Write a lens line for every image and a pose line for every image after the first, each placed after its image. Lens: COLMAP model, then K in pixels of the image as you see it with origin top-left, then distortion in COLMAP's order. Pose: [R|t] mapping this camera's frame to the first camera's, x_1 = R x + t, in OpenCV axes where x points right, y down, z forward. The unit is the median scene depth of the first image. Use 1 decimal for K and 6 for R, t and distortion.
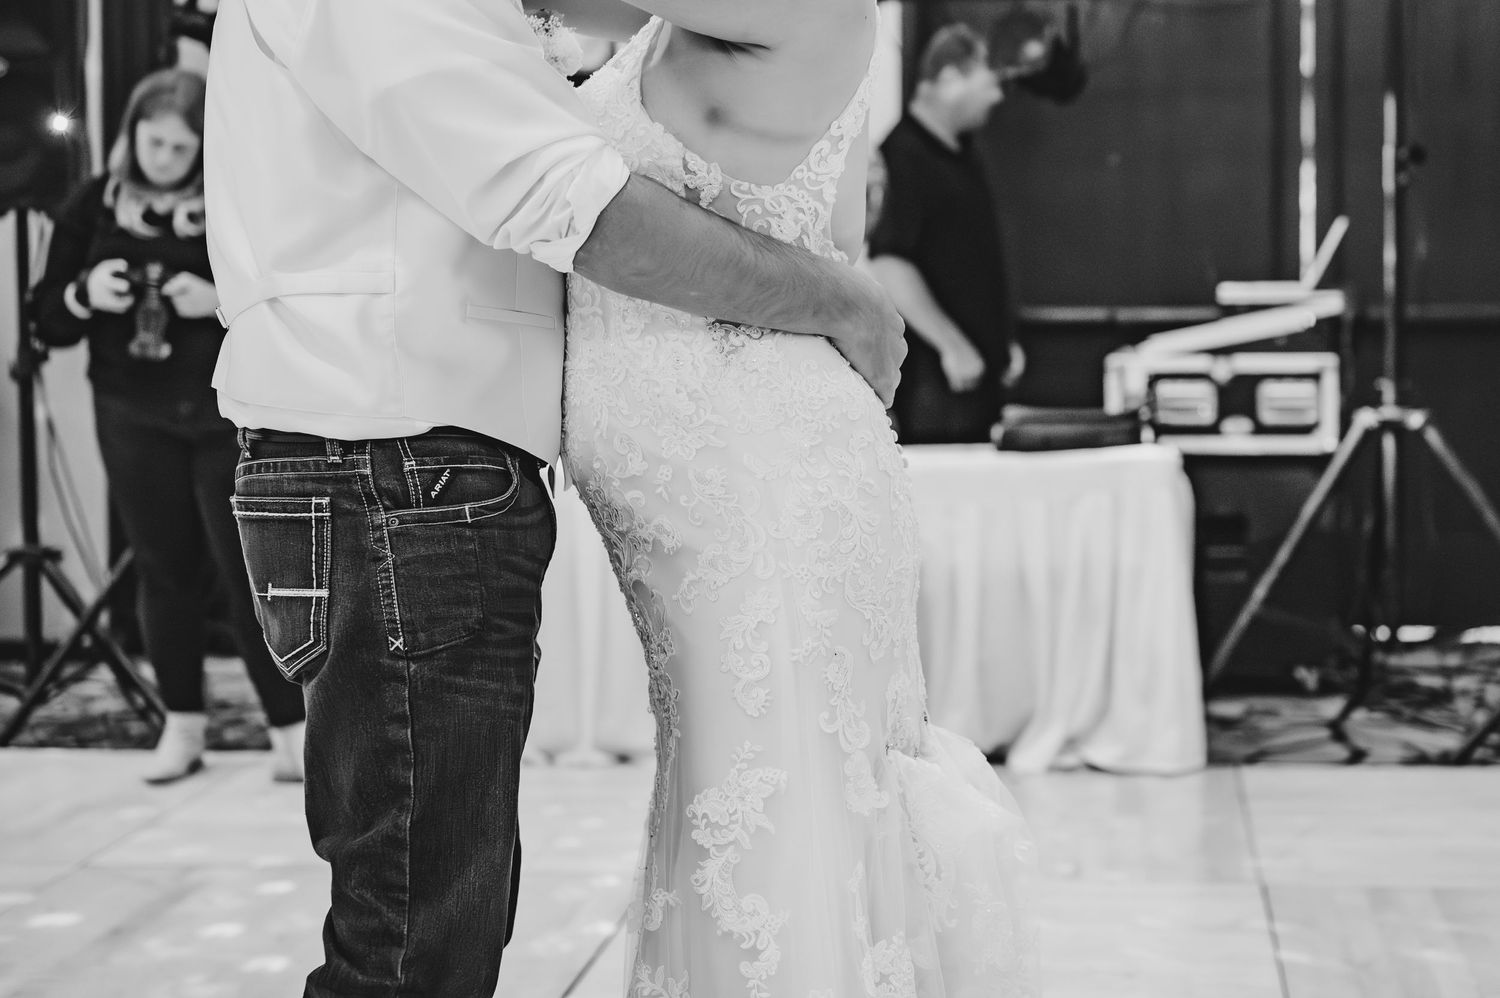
lens RADIAL K [[2597.5, 0, 911.7], [0, 2597.5, 358.5], [0, 0, 1]] dist [0.007002, -0.068703]
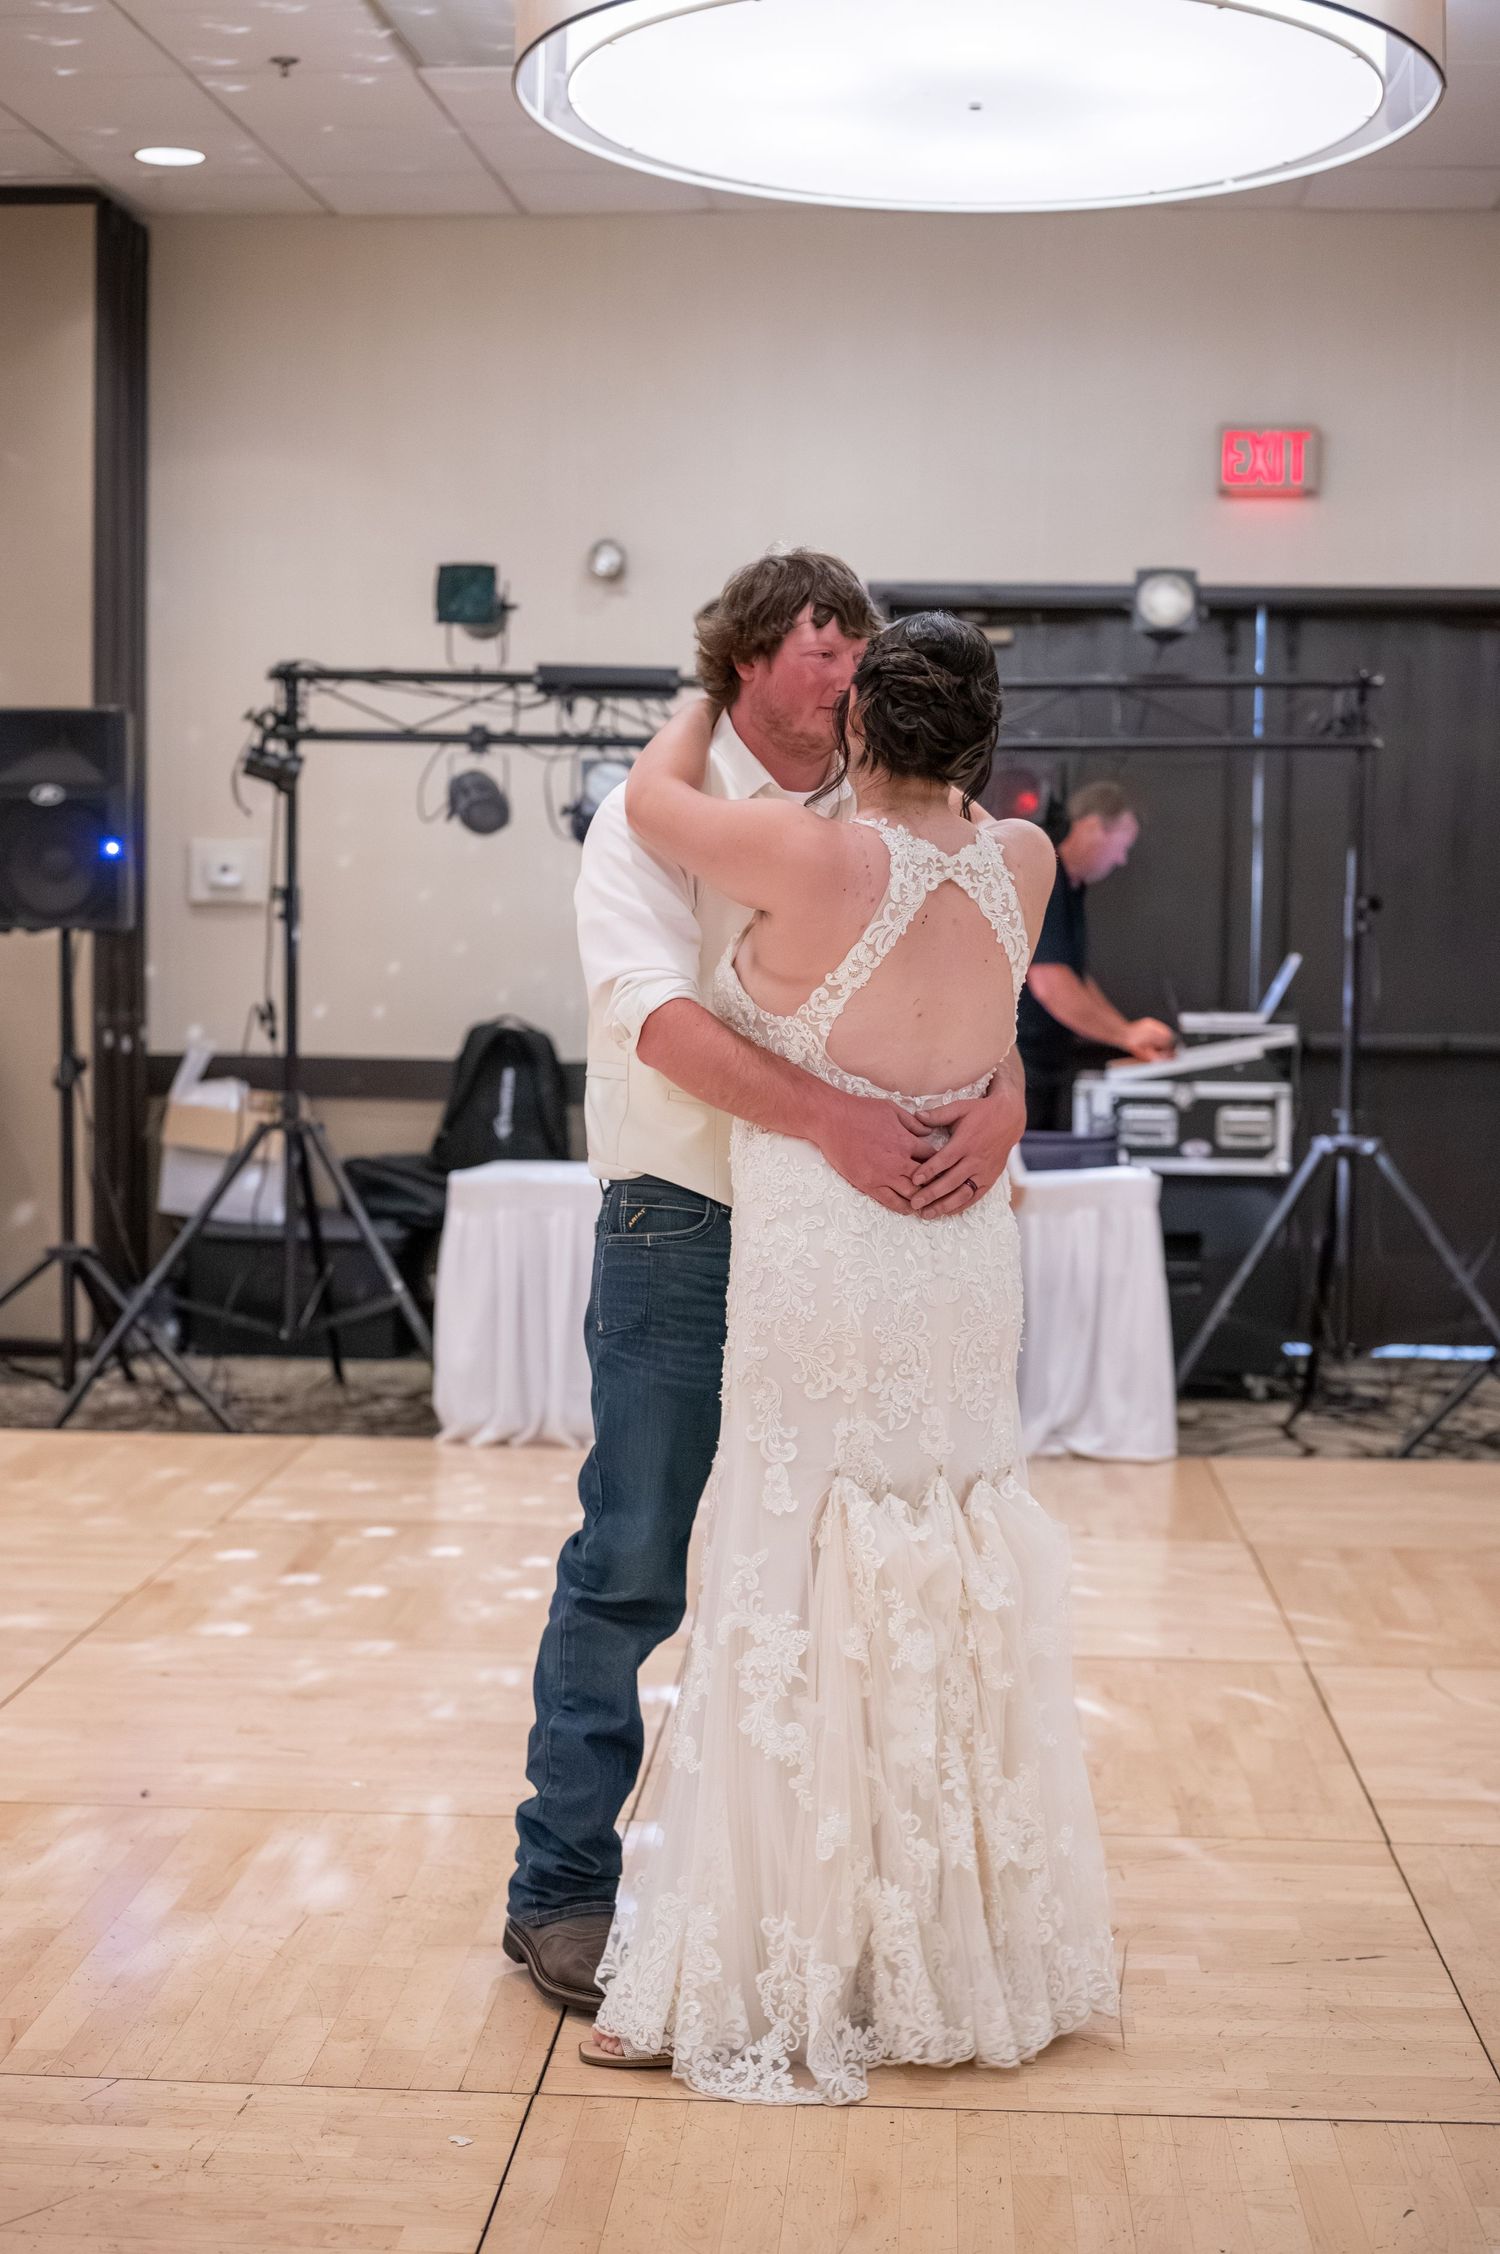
lens RADIAL K [[3213.6, 0, 745.7], [0, 3213.6, 1133.9], [0, 0, 1]] dist [-0.012739, -0.180088]
pose [[0.999629, 0.015255, 0.022579, -0.092086], [-0.015917, 0.999441, 0.029404, -0.016276], [-0.022118, -0.029752, 0.999313, -0.321971]]
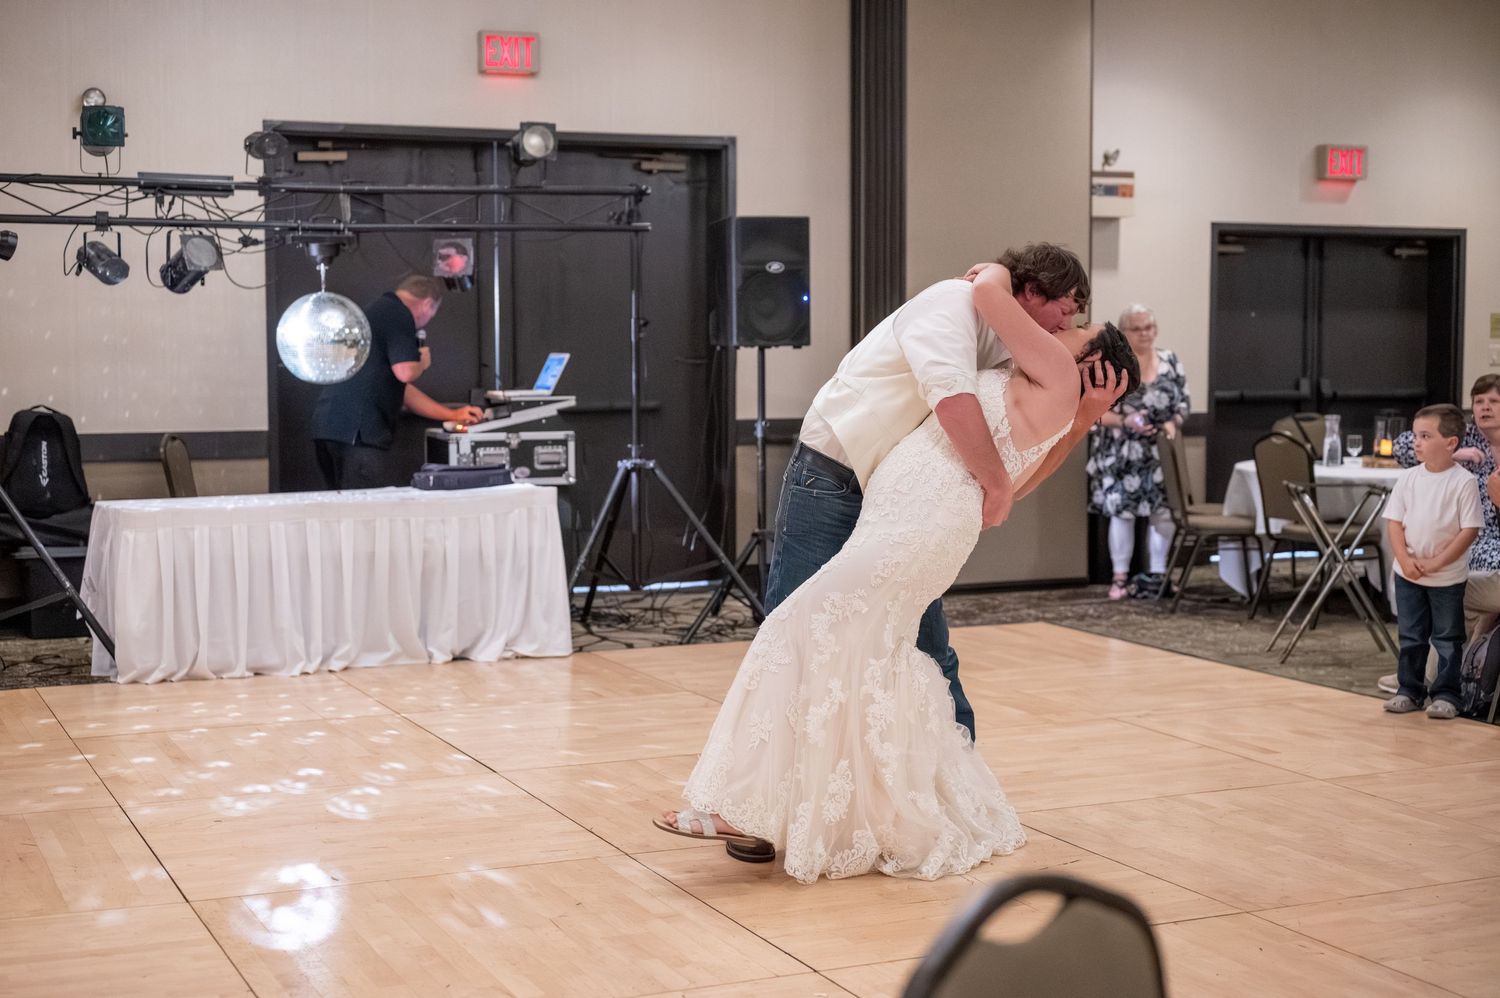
lens RADIAL K [[2138.6, 0, 750.0], [0, 2138.6, 499.0], [0, 0, 1]] dist [-0.012739, -0.180088]
pose [[0.873364, -0.035151, 0.485798, -0.459178], [0.017852, 0.999032, 0.040194, -0.011305], [-0.486741, -0.026431, 0.873146, -0.353869]]
